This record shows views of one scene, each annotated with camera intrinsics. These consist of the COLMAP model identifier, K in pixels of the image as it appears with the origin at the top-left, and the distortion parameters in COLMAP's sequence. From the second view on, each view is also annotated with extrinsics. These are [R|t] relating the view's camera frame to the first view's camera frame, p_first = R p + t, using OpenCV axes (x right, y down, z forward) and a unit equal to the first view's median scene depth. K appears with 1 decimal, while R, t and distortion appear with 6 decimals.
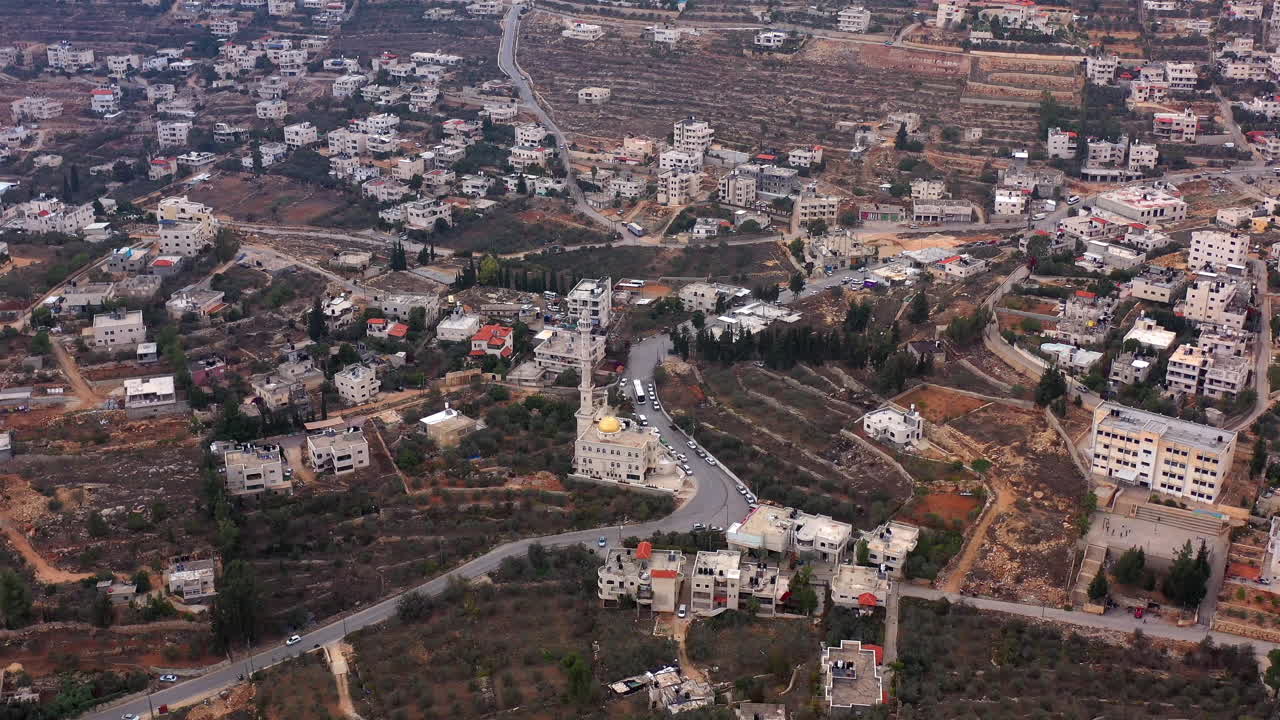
lens RADIAL K [[1408.7, 0, 640.0], [0, 1408.7, 360.0], [0, 0, 1]] dist [0.001969, 0.001080]
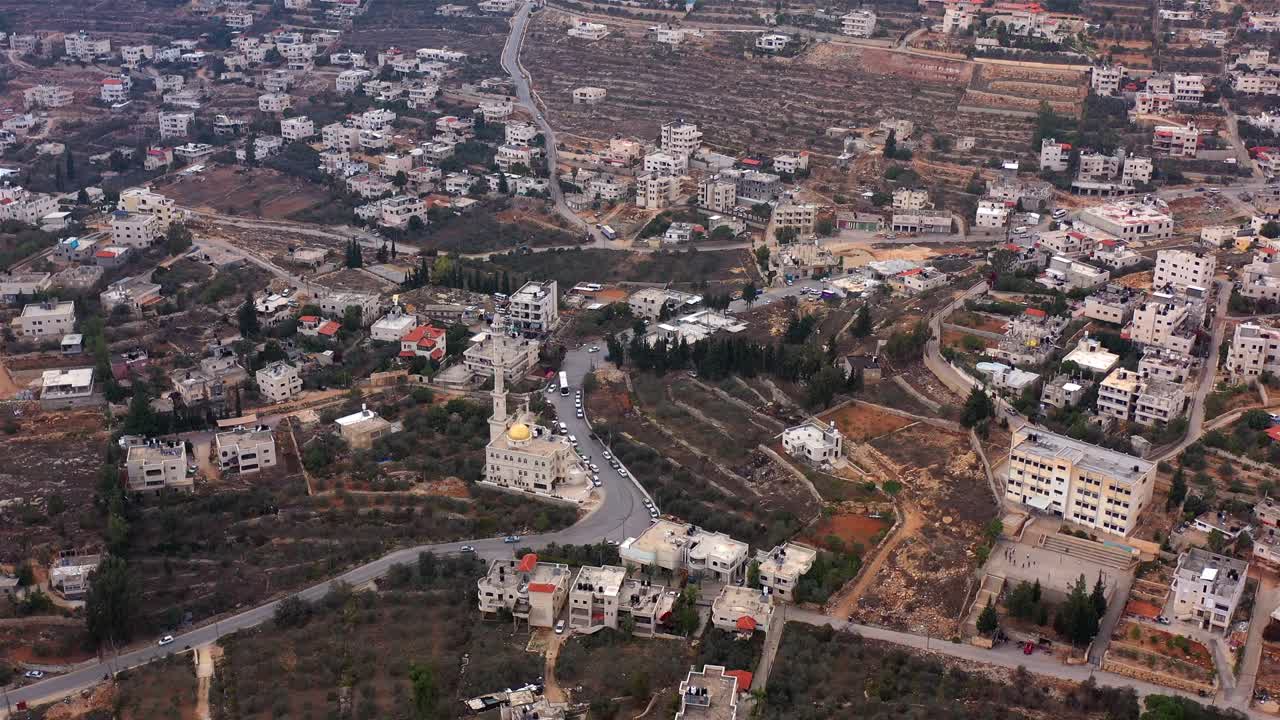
lens RADIAL K [[1408.7, 0, 640.0], [0, 1408.7, 360.0], [0, 0, 1]] dist [0.001969, 0.001080]
pose [[0.998200, 0.030780, -0.051478, 0.098223], [-0.030768, 0.999526, 0.001017, -0.006799], [0.051485, 0.000568, 0.998674, 0.022383]]
